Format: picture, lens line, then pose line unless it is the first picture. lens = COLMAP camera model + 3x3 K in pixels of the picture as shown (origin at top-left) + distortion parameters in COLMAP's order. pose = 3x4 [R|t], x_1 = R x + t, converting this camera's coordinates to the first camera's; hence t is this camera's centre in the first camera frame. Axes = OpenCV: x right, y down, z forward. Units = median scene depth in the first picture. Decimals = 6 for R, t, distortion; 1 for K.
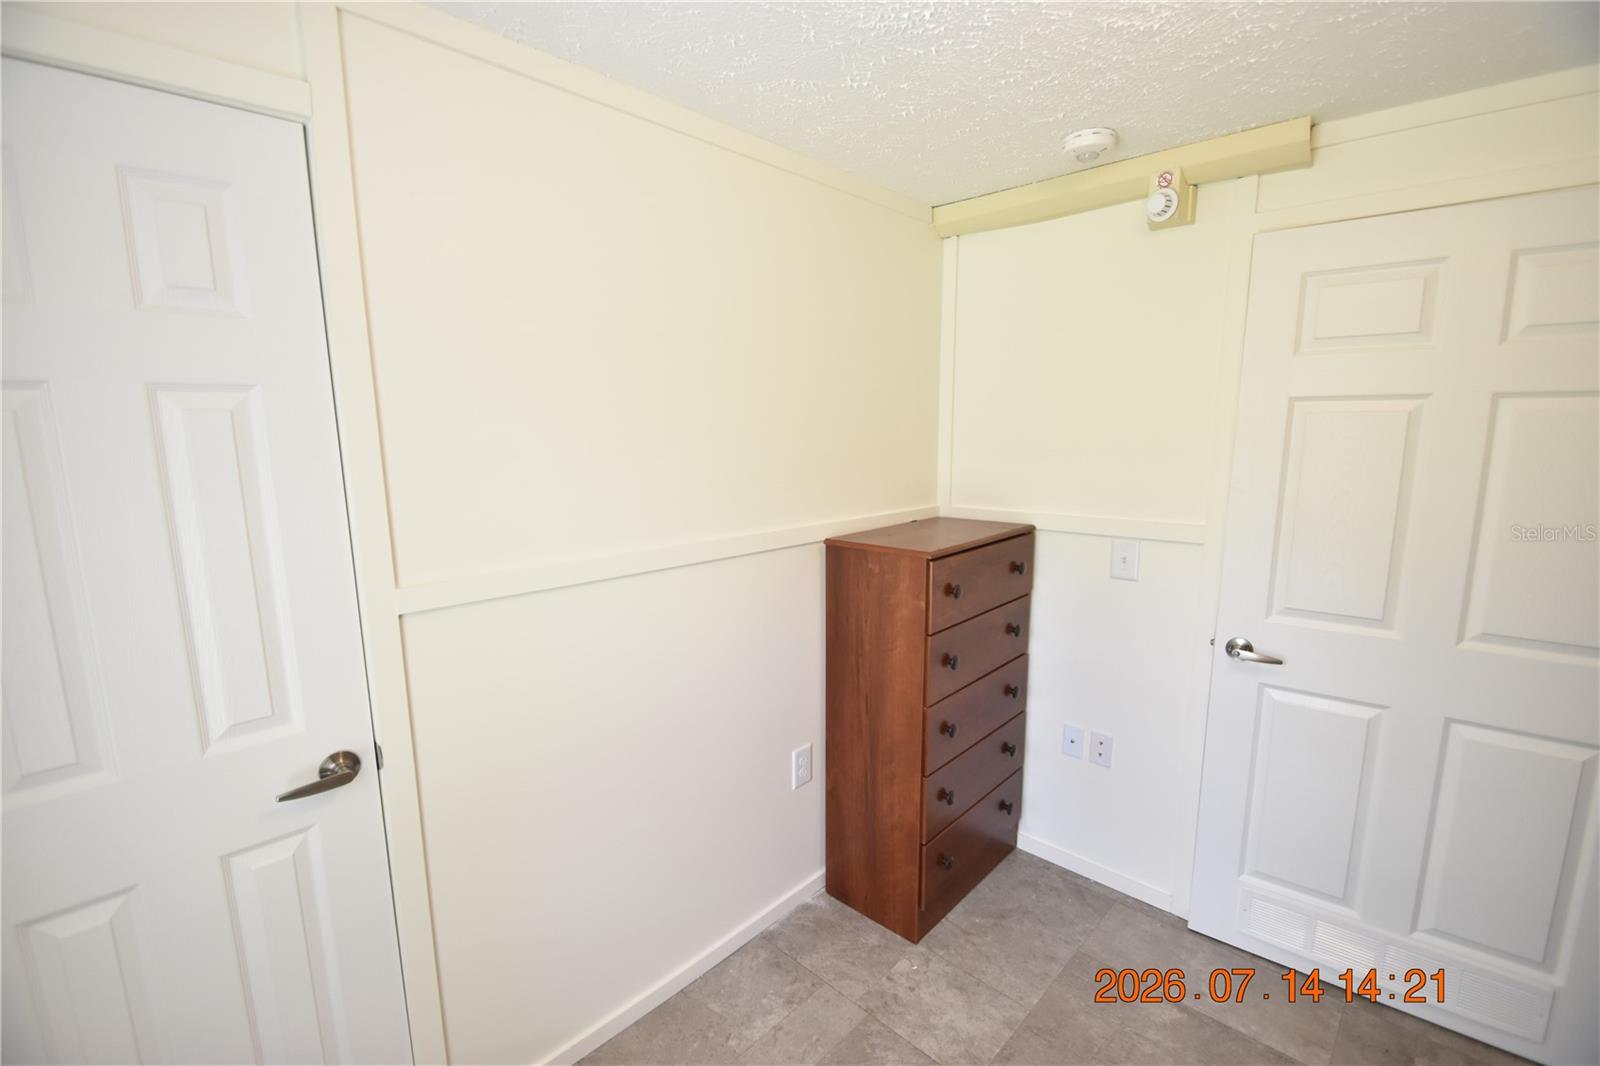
lens RADIAL K [[695.1, 0, 792.9], [0, 695.1, 542.3], [0, 0, 1]] dist [0.011325, -0.016681]
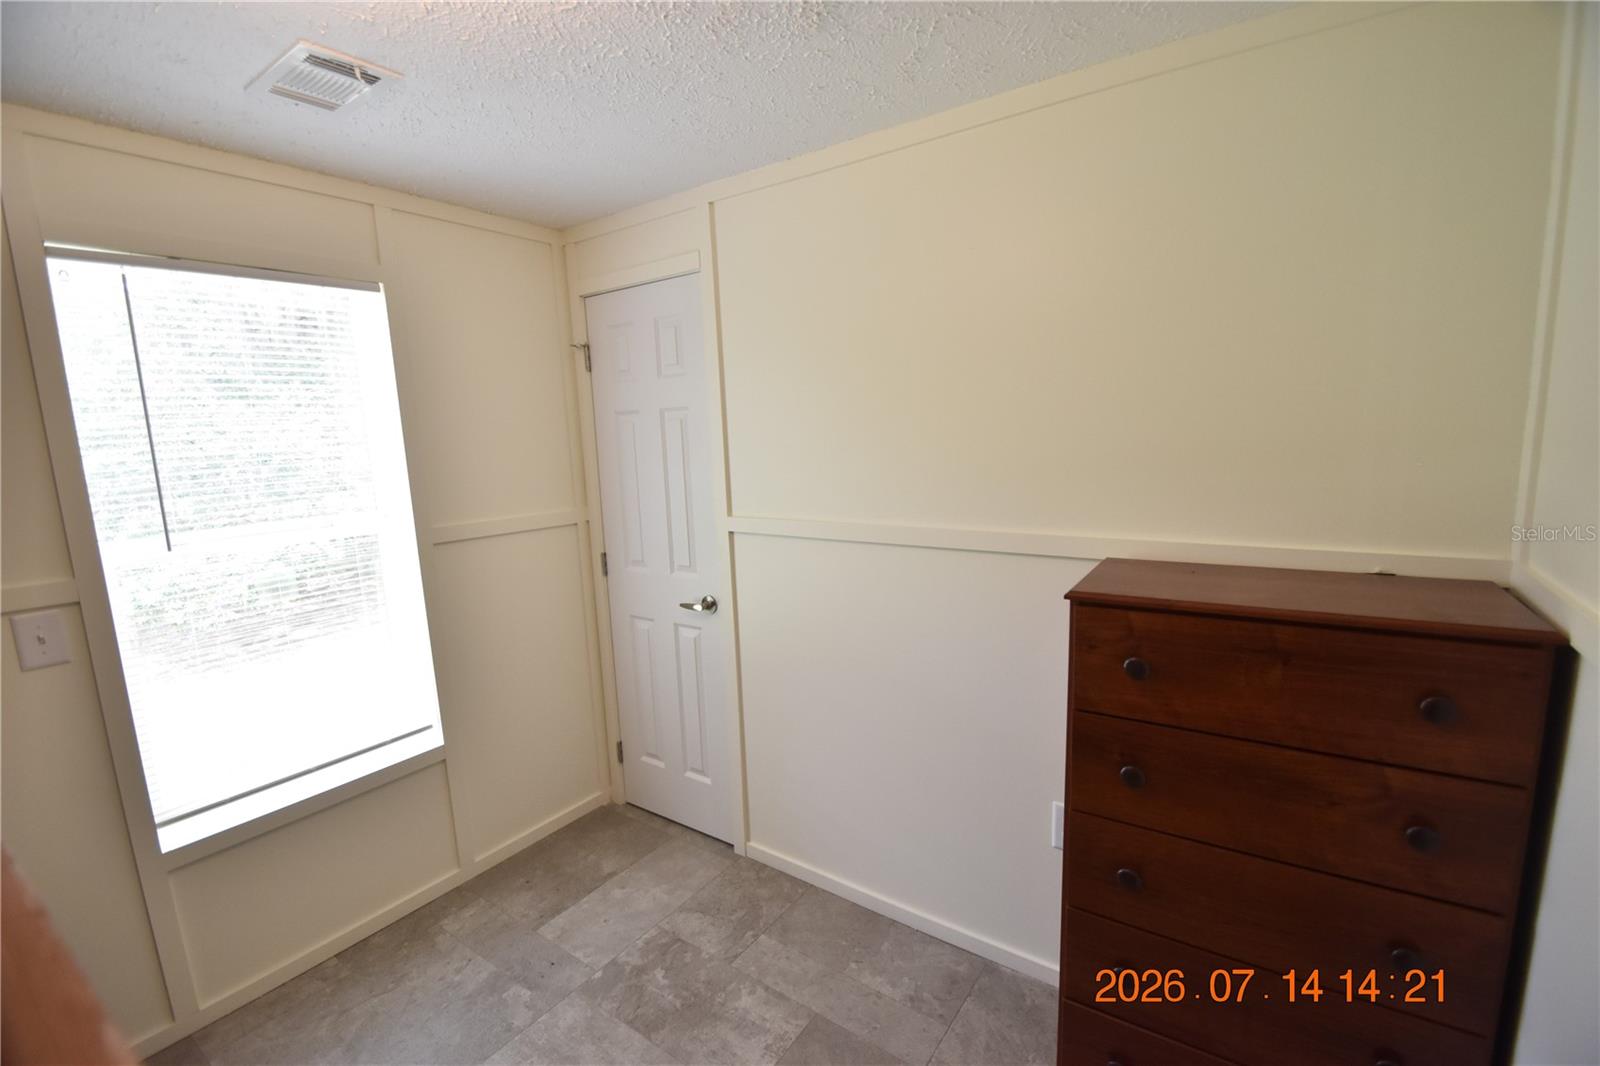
lens RADIAL K [[695.1, 0, 792.9], [0, 695.1, 542.3], [0, 0, 1]] dist [0.011325, -0.016681]
pose [[0.142670, 0.158639, -0.976974, 0.839152], [-0.122944, 0.982268, 0.141545, -0.099096], [0.982105, 0.099919, 0.159644, 0.612036]]
